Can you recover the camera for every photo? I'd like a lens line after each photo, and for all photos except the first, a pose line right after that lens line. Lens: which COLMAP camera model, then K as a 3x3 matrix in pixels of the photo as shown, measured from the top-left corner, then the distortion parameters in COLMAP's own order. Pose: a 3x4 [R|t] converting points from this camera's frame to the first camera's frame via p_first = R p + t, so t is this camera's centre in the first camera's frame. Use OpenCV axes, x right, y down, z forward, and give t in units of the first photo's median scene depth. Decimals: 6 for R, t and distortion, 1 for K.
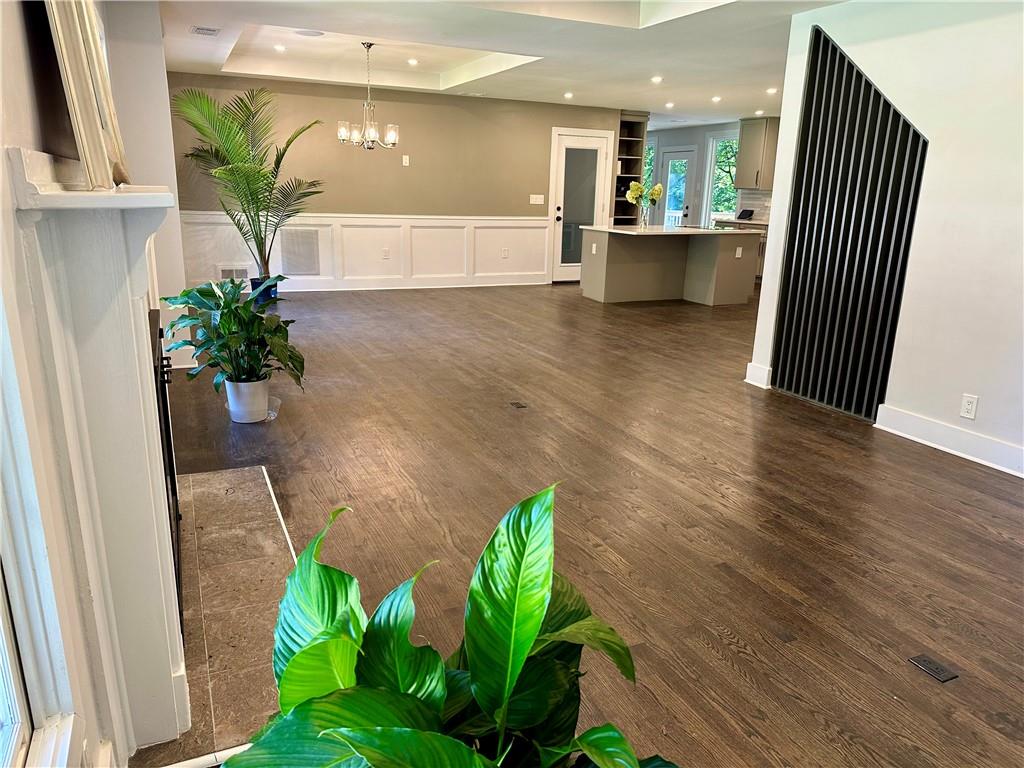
lens RADIAL K [[705.4, 0, 510.7], [0, 705.4, 395.3], [0, 0, 1]] dist [0.142128, -0.258325]
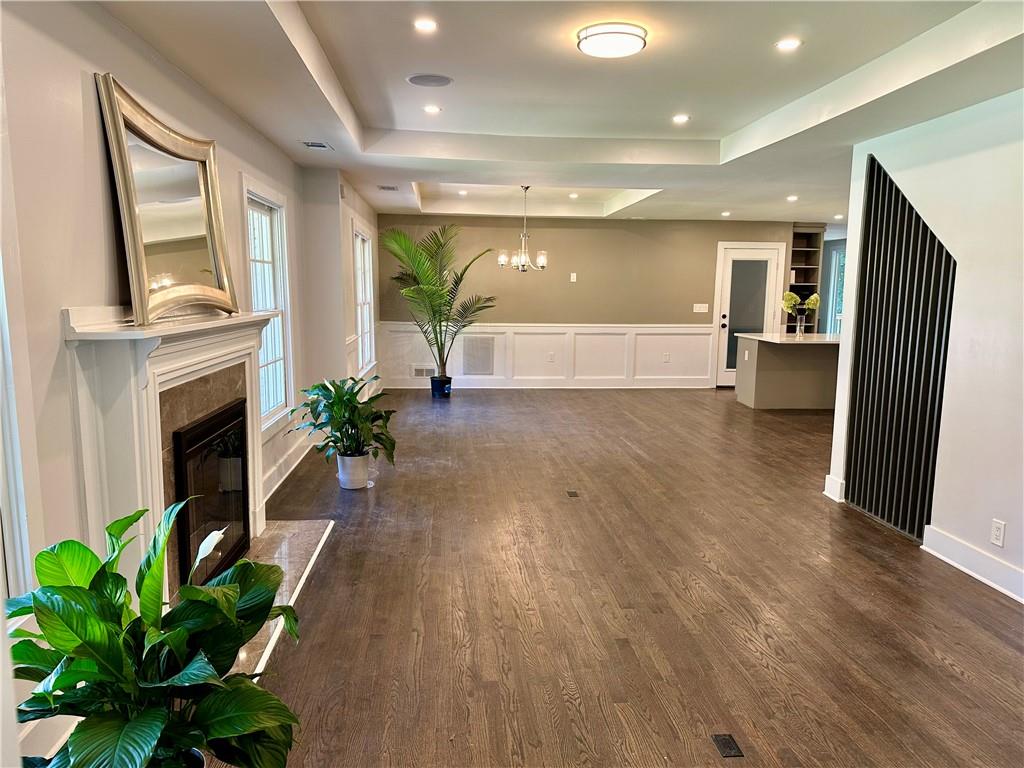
lens RADIAL K [[705.4, 0, 510.7], [0, 705.4, 395.3], [0, 0, 1]] dist [0.142128, -0.258325]
pose [[0.939629, 0.036828, -0.340208, 0.171309], [-0.083315, 0.988896, -0.123061, 0.003059], [0.331898, 0.143976, 0.932263, -0.058179]]
